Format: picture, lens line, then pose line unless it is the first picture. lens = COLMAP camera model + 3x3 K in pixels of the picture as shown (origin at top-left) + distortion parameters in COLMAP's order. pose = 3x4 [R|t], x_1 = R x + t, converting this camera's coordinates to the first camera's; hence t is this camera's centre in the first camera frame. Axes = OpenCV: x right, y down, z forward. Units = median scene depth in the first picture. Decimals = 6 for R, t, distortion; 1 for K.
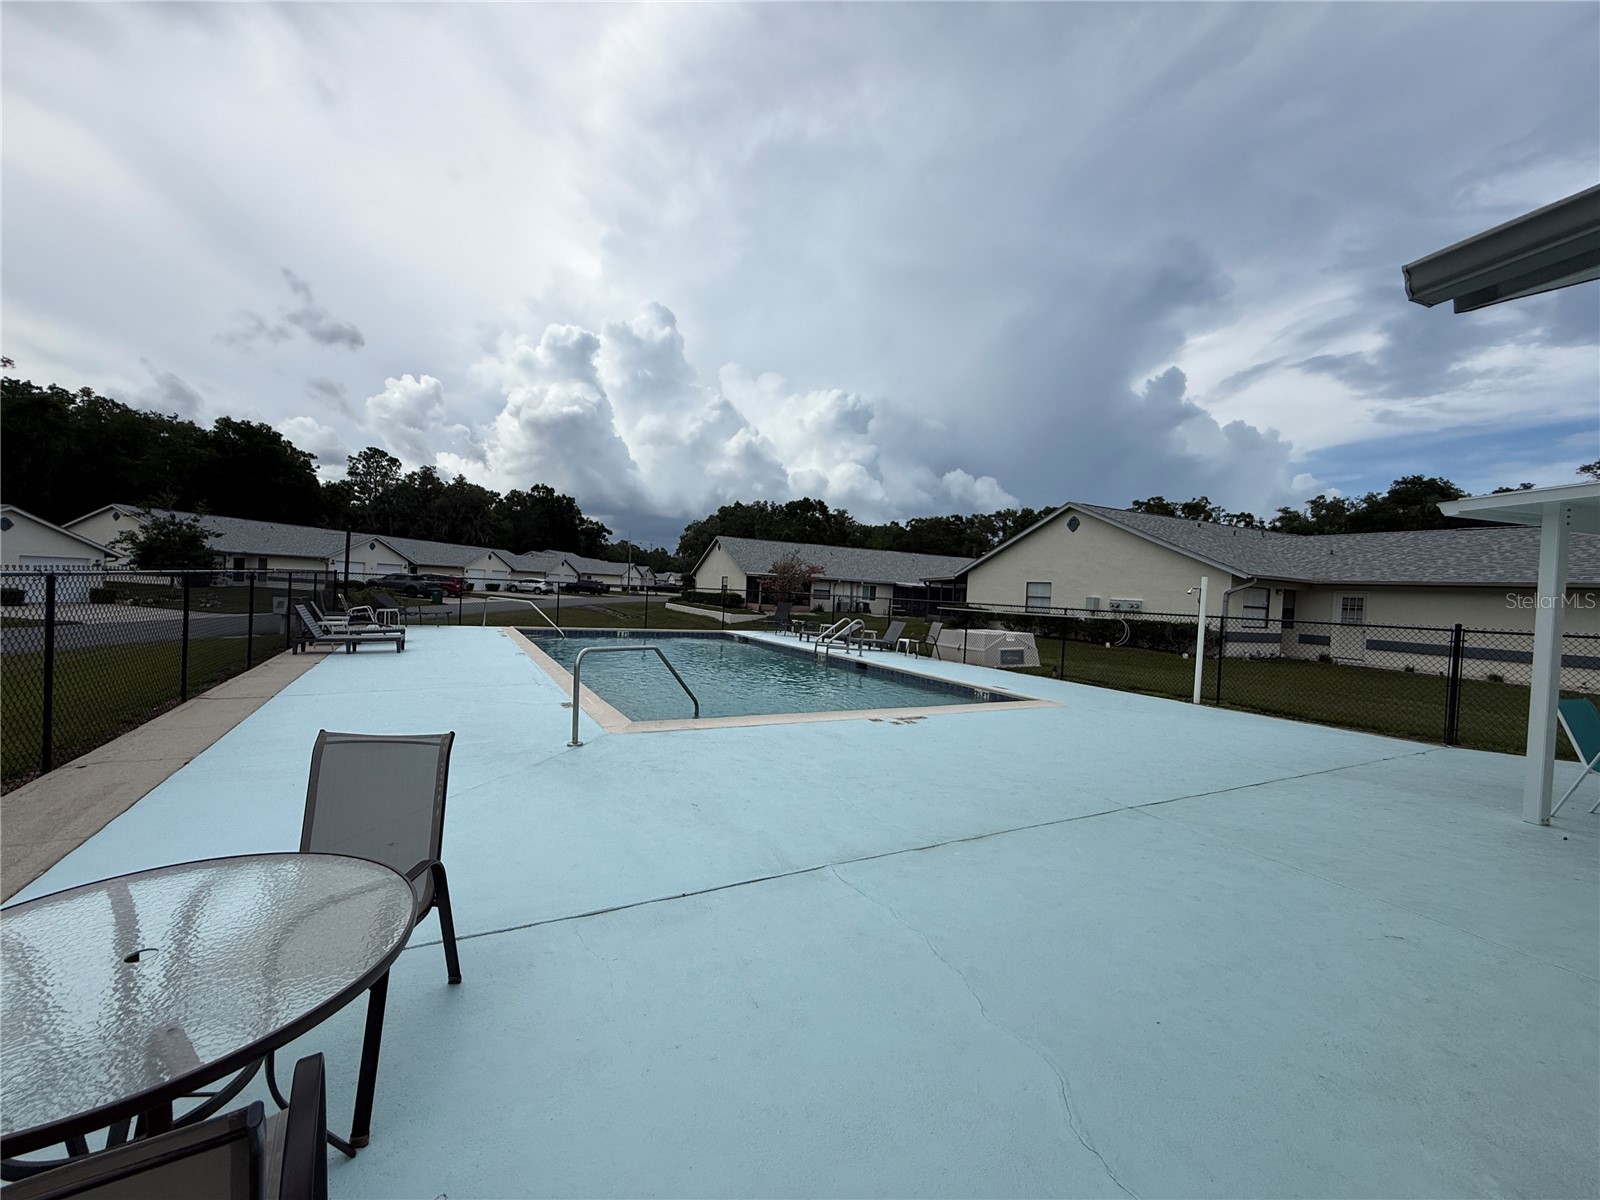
lens RADIAL K [[644.0, 0, 800.0], [0, 644.0, 600.0], [0, 0, 1]] dist [-0.000761, -0.000047]
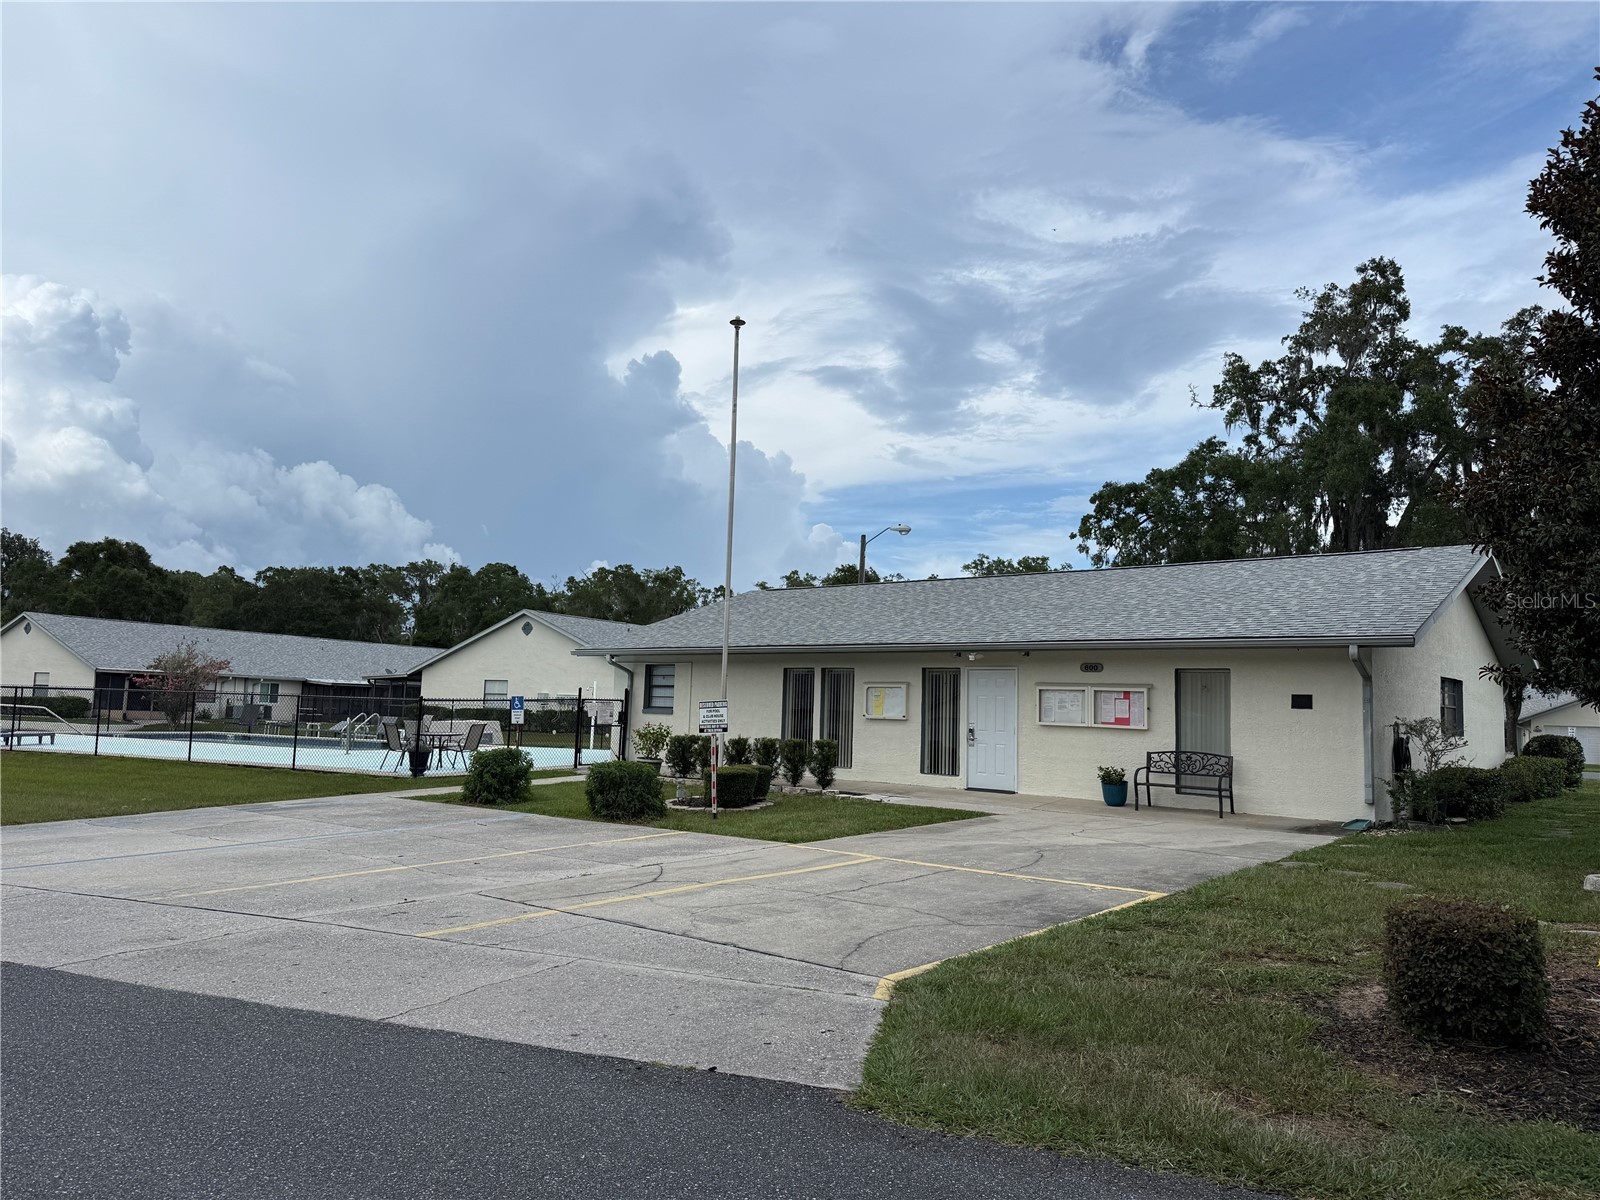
lens RADIAL K [[1137.6, 0, 806.4], [0, 1137.6, 625.0], [0, 0, 1]] dist [0.000844, -0.001418]
pose [[0.799080, 0.017494, 0.600970, -0.057680], [0.022724, 0.997984, -0.059266, 0.000900], [-0.600795, 0.061014, 0.797071, -0.133225]]
